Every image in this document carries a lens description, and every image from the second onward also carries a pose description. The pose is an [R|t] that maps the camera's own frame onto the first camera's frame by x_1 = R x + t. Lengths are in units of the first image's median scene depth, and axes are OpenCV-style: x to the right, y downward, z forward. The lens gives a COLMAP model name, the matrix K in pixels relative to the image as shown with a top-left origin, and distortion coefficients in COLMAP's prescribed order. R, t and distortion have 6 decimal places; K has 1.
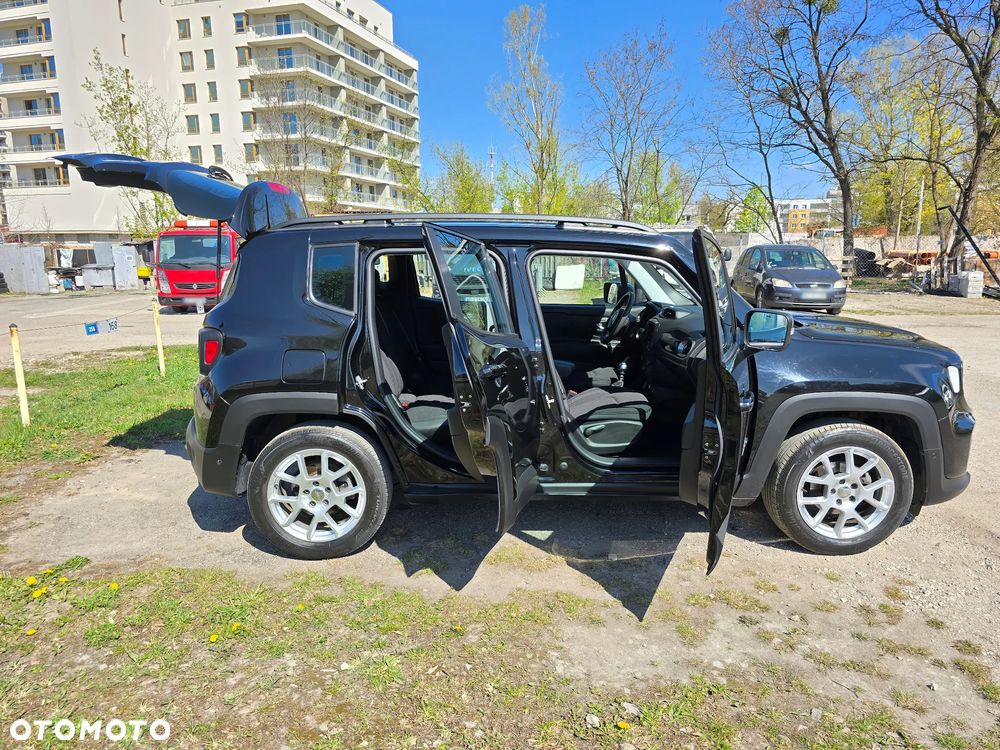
lens RADIAL K [[679.3, 0, 500.8], [0, 679.3, 379.0], [0, 0, 1]] dist [0.041453, -0.033774]
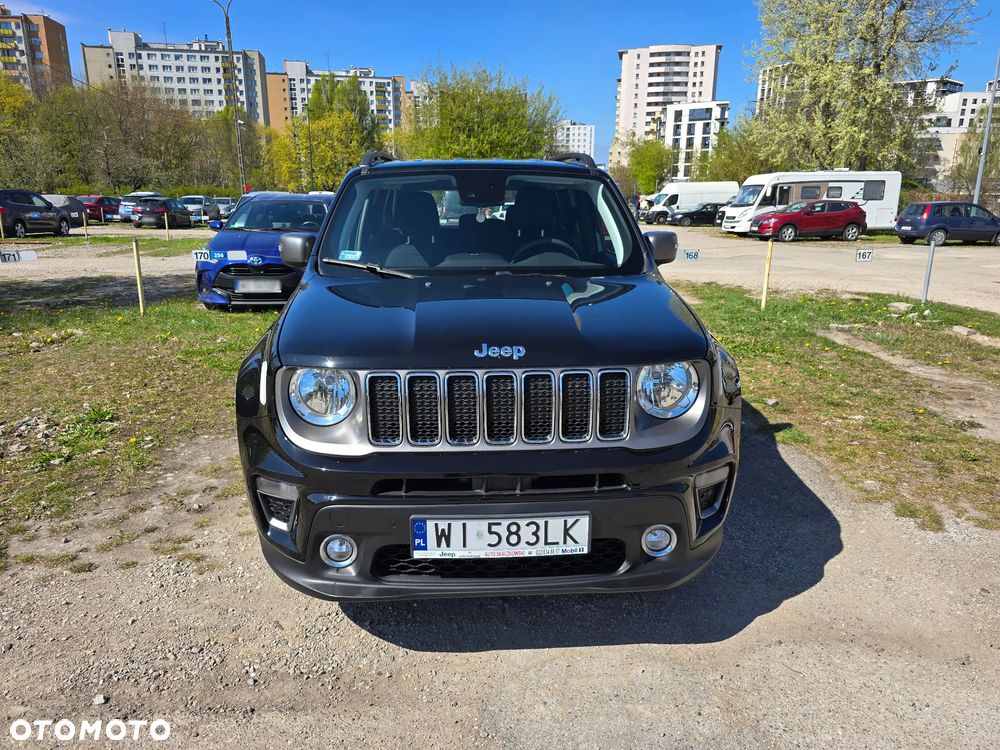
lens RADIAL K [[679.3, 0, 497.4], [0, 679.3, 376.5], [0, 0, 1]] dist [0.041453, -0.033774]
pose [[0.034880, 0.255993, -0.966049, 0.086622], [-0.192707, 0.950219, 0.244841, -0.013722], [0.980636, 0.177625, 0.082475, 0.078565]]
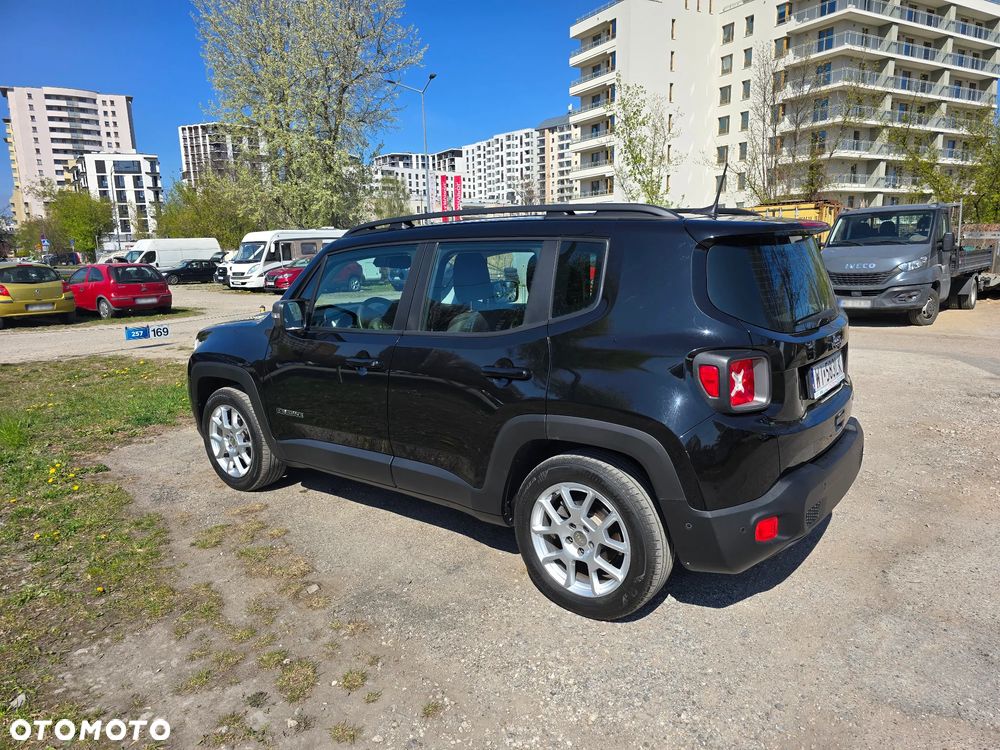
lens RADIAL K [[679.3, 0, 504.9], [0, 679.3, 378.8], [0, 0, 1]] dist [0.041453, -0.033774]
pose [[0.723909, 0.119518, -0.679464, 0.062457], [-0.115385, 0.991982, 0.051558, -0.006131], [0.680178, 0.041076, 0.731895, 0.033349]]
